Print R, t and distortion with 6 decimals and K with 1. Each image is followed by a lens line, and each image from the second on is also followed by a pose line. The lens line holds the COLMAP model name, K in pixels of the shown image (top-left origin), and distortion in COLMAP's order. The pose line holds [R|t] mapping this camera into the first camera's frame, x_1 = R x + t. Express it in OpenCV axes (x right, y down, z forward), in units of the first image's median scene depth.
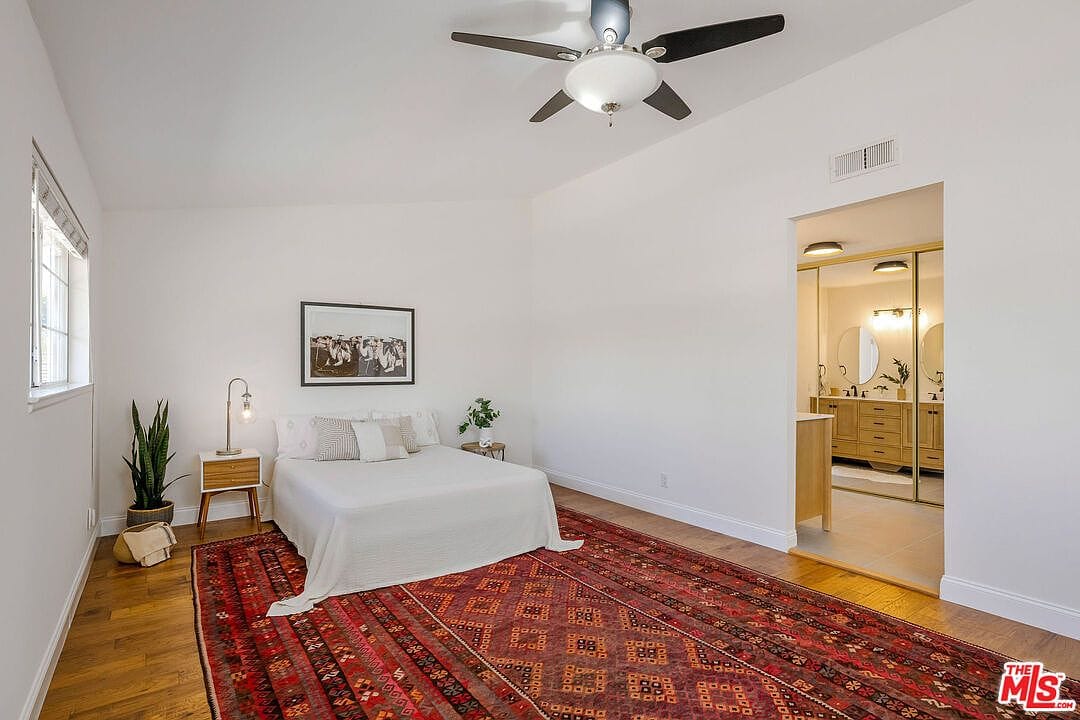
lens RADIAL K [[547.4, 0, 536.4], [0, 547.4, 363.1], [0, 0, 1]] dist [-0.000138, -0.000012]
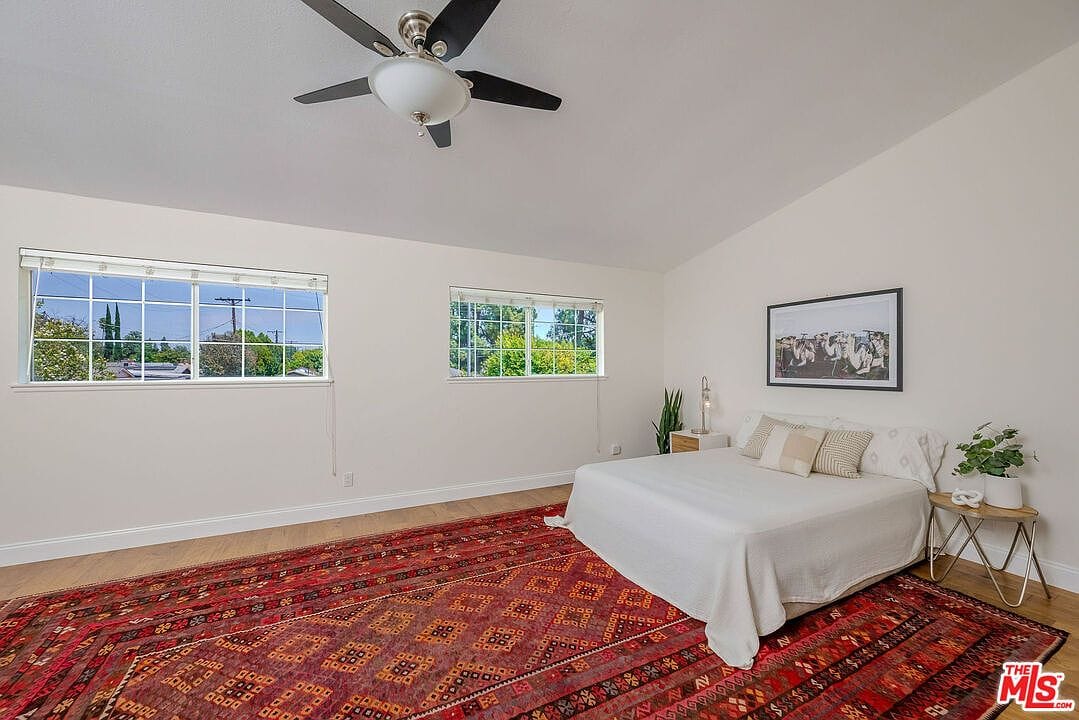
lens RADIAL K [[421.5, 0, 536.3], [0, 421.5, 364.2], [0, 0, 1]] dist [-0.003043, -0.000171]
pose [[-0.144737, -0.005007, -0.989457, 0.449186], [0.008647, 0.999943, -0.006325, 0.002121], [0.989432, -0.009471, -0.144685, 0.669455]]
